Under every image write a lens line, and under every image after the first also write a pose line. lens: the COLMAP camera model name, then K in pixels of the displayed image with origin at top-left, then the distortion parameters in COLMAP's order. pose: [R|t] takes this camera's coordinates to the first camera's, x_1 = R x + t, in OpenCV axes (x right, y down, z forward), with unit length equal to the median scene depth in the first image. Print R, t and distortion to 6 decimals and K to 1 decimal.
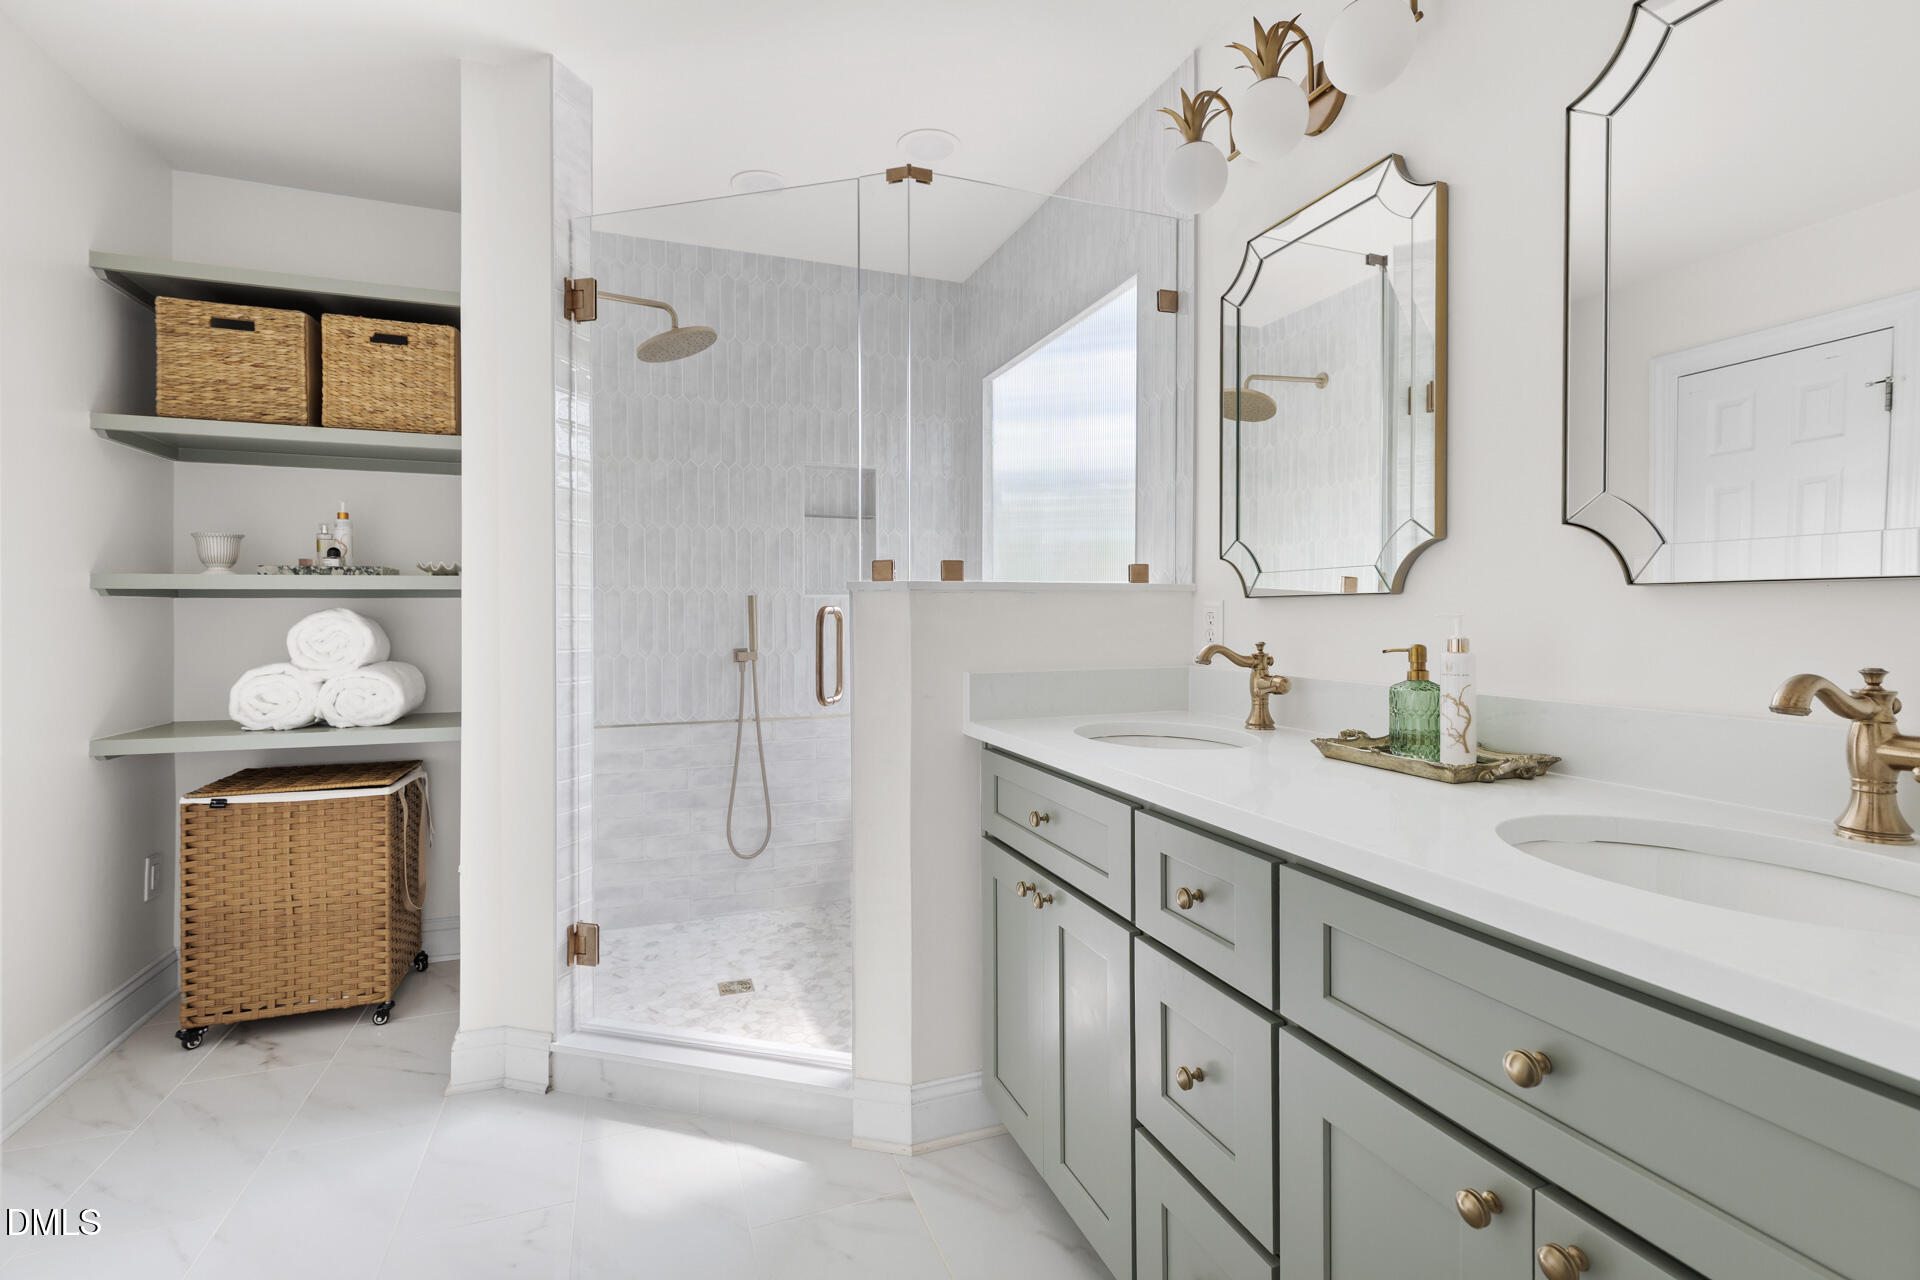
lens RADIAL K [[861.8, 0, 965.2], [0, 861.8, 625.6], [0, 0, 1]] dist [0.007569, -0.000934]
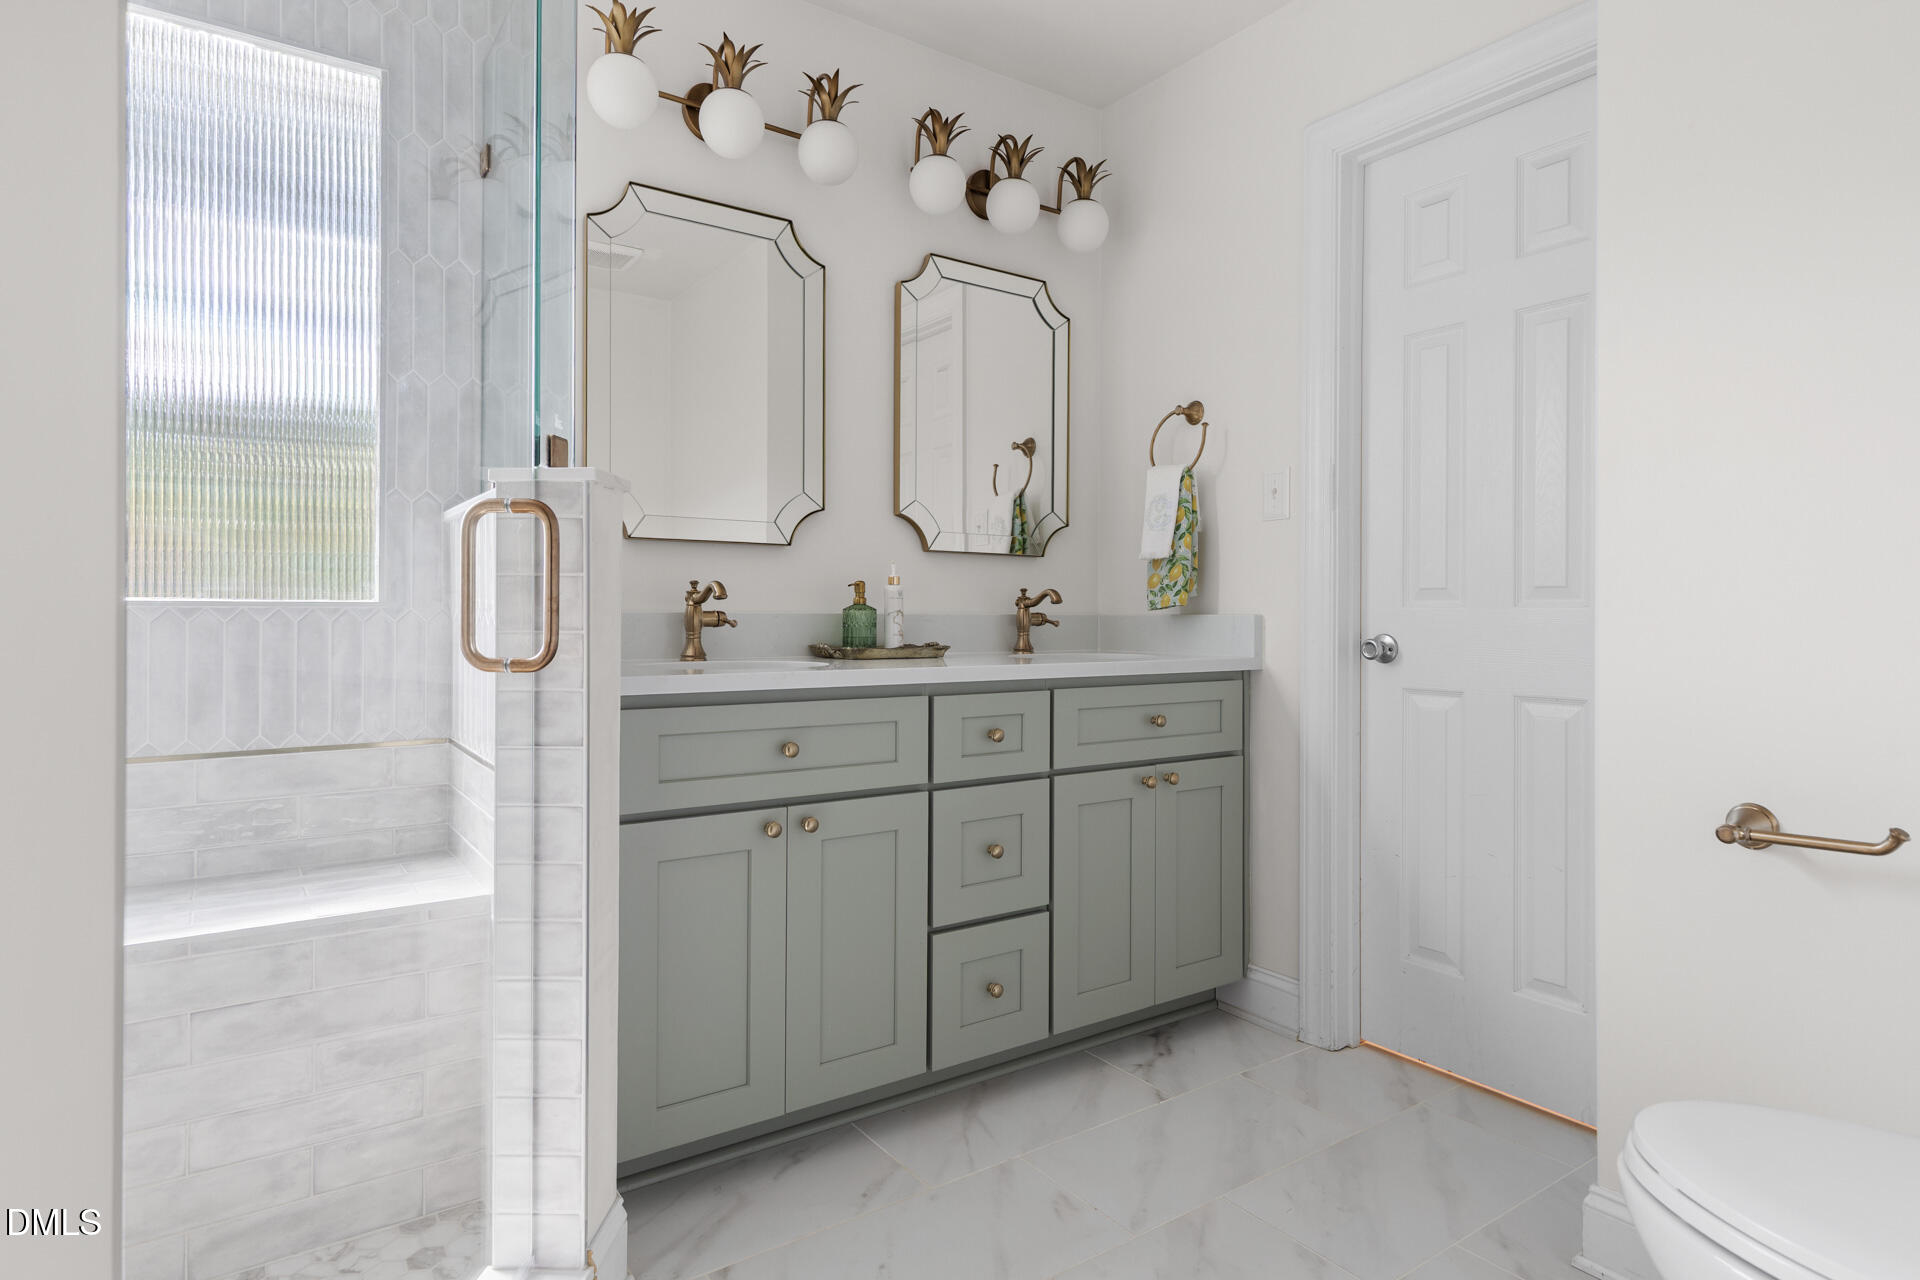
lens RADIAL K [[1079.1, 0, 965.3], [0, 1079.1, 598.9], [0, 0, 1]] dist [0.002426, 0.000438]
pose [[-0.242292, 0.003495, 0.970197, -1.365018], [0.007444, 0.999971, -0.001743, 0.058751], [-0.970175, 0.006799, -0.242311, 1.281024]]
